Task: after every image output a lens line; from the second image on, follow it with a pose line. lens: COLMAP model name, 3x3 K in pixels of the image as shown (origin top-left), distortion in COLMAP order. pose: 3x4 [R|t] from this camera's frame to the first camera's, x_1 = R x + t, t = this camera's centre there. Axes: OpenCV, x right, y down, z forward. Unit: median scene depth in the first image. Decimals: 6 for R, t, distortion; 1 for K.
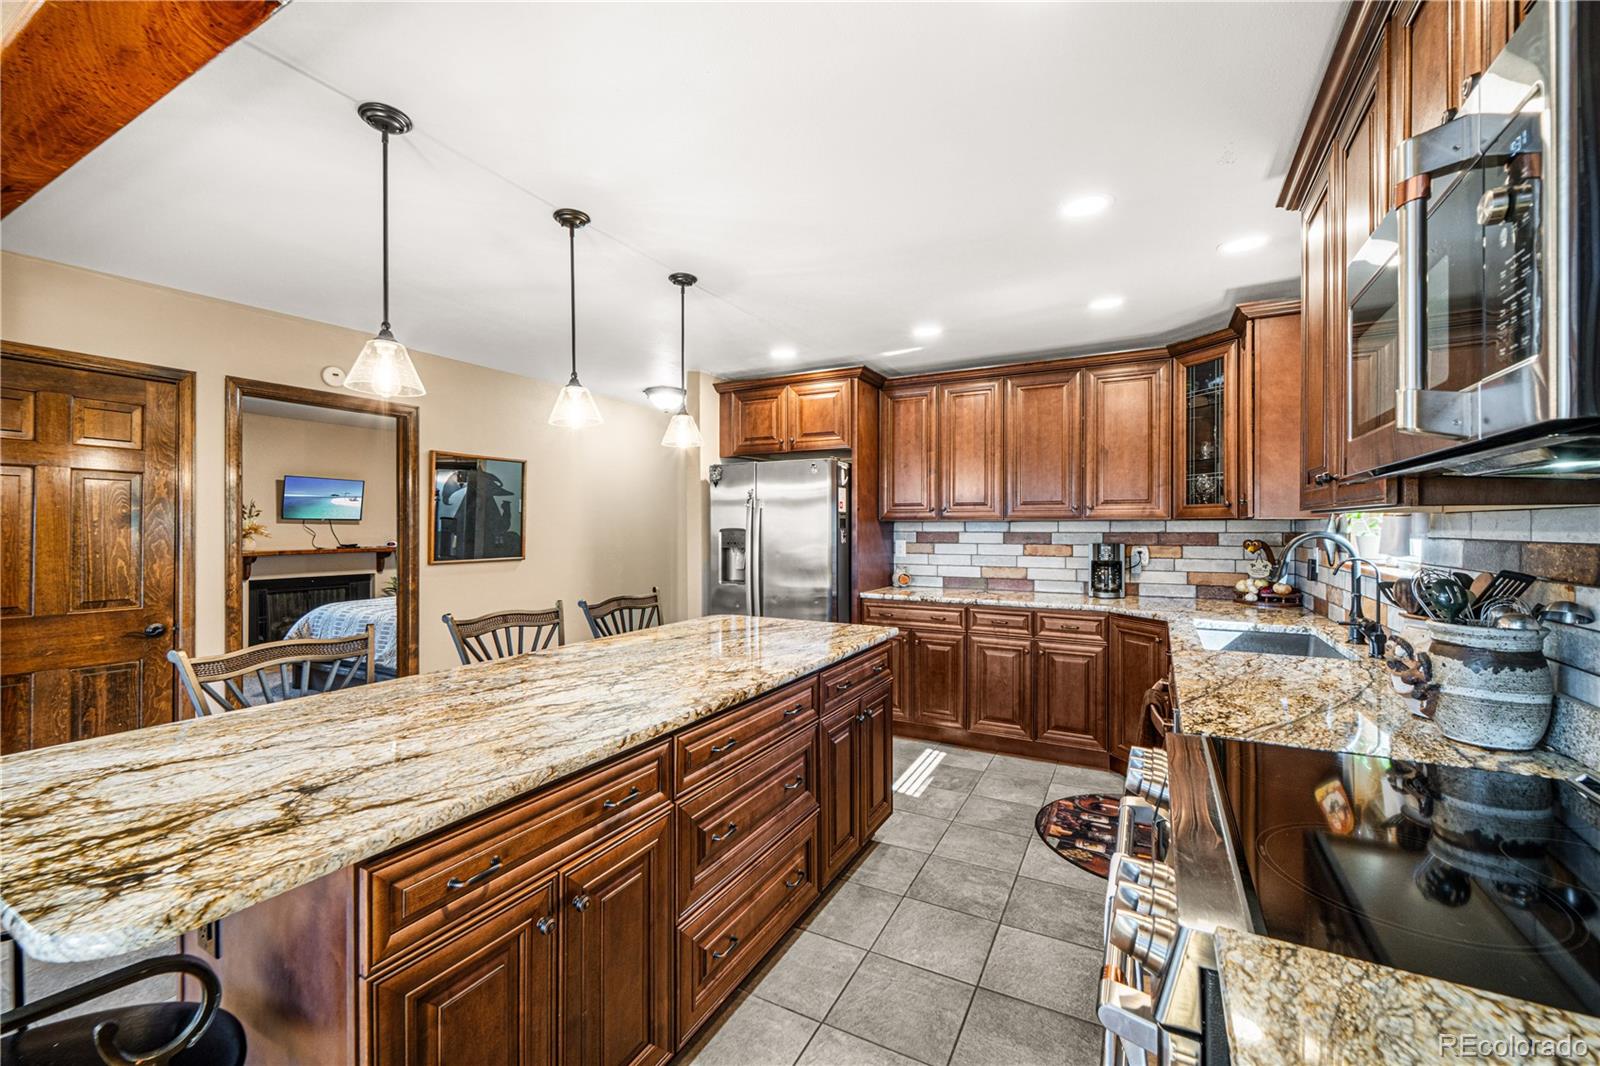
lens RADIAL K [[651.0, 0, 772.8], [0, 651.0, 535.4], [0, 0, 1]] dist [0.002369, -0.001405]
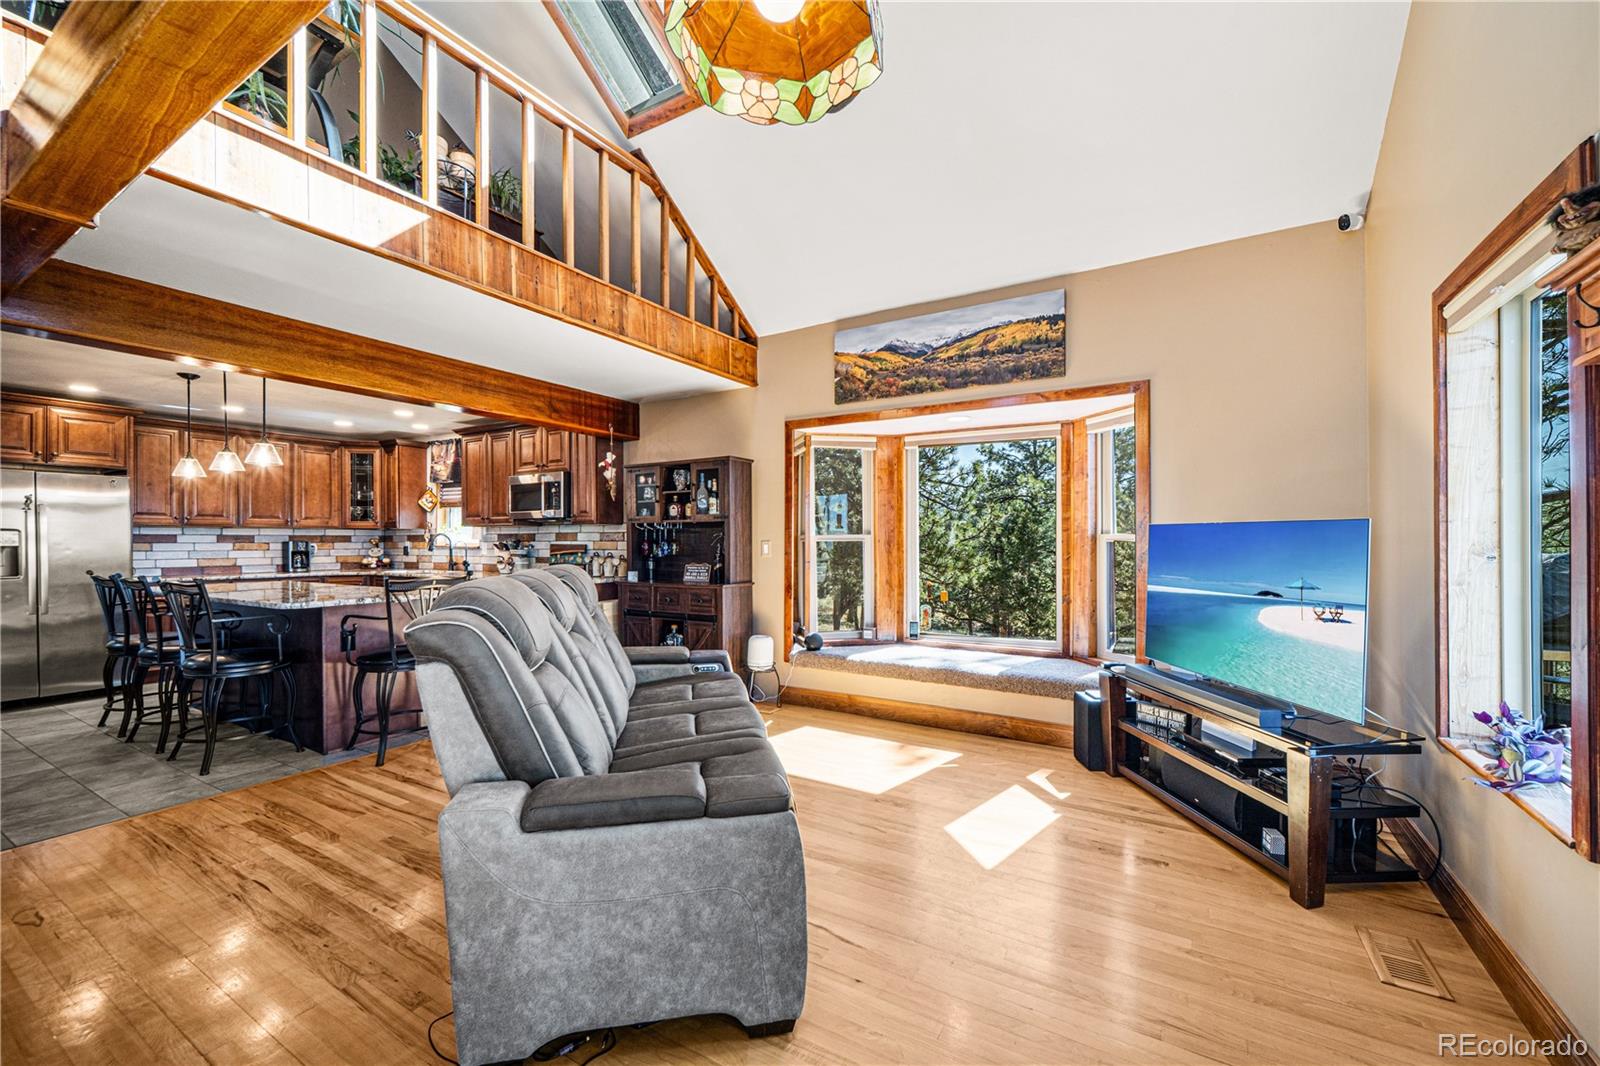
lens RADIAL K [[651.0, 0, 793.6], [0, 651.0, 546.0], [0, 0, 1]] dist [0.002369, -0.001405]
pose [[0.038092, -0.004600, 0.999264, -2.602030], [0.015600, 0.999870, 0.004008, 0.084818], [-0.999152, 0.015435, 0.038159, -0.880086]]
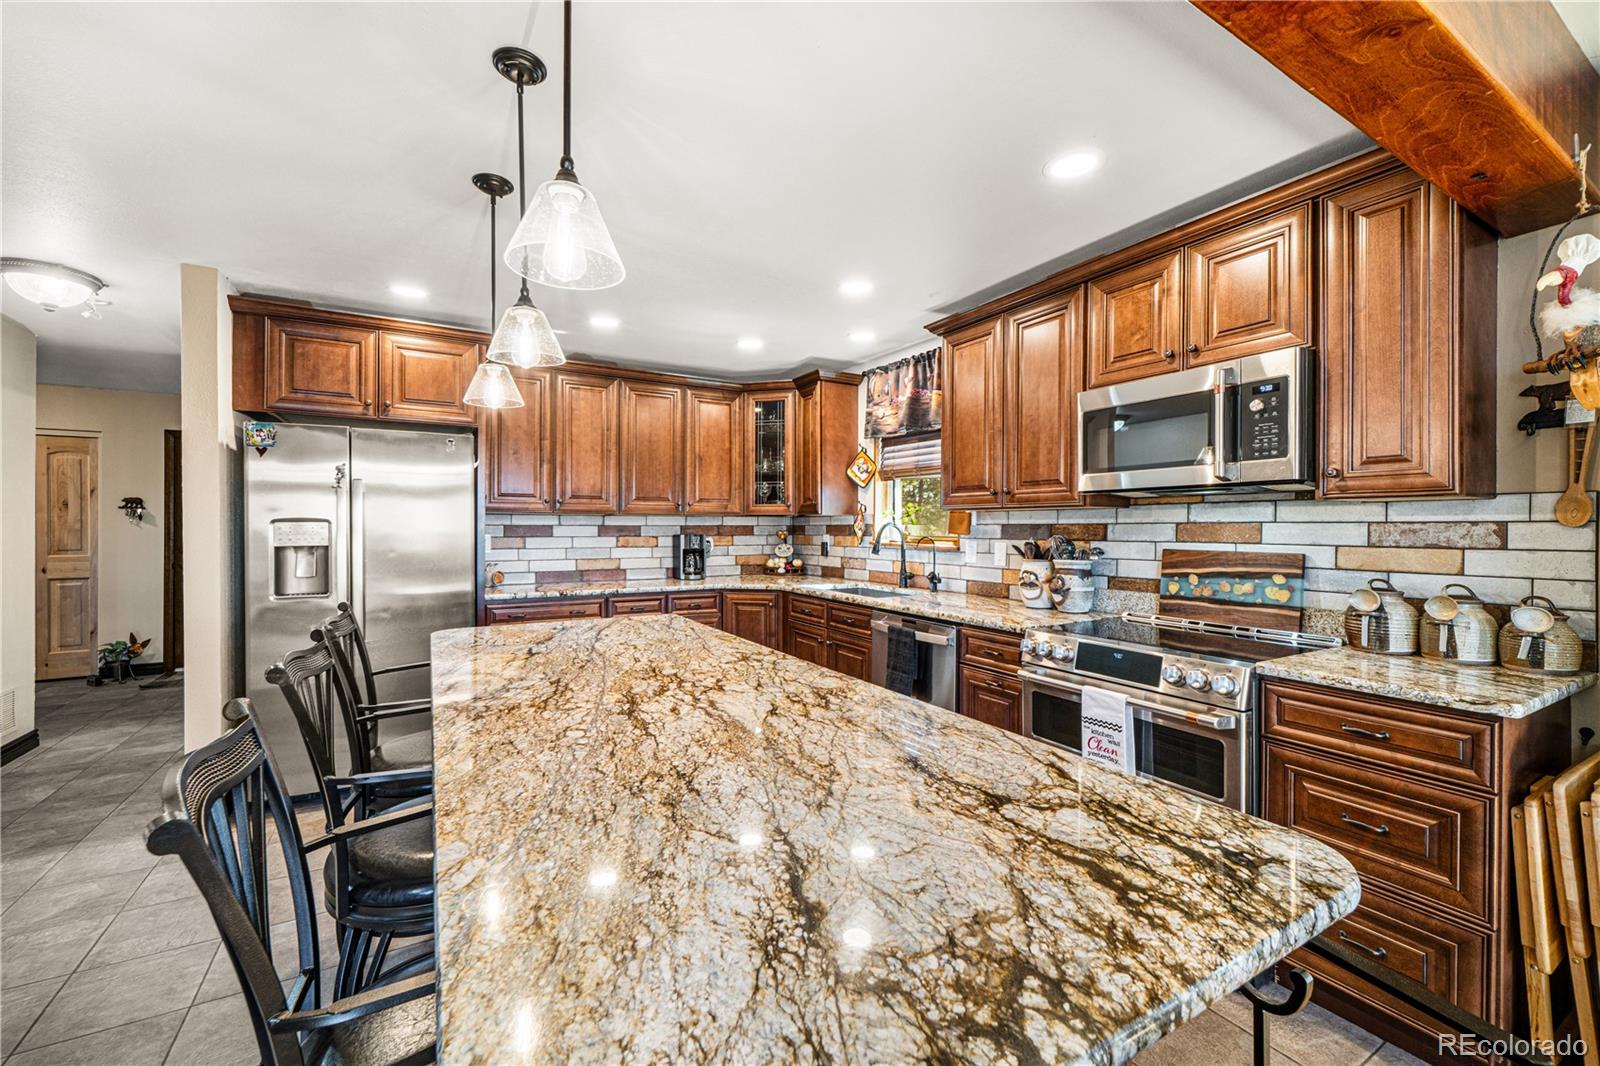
lens RADIAL K [[651.0, 0, 803.9], [0, 651.0, 530.9], [0, 0, 1]] dist [0.002369, -0.001405]
pose [[0.503401, -0.002891, 0.864048, -0.920172], [0.010412, 0.999942, -0.002720, 0.024199], [-0.863990, 0.010366, 0.503402, 0.464444]]
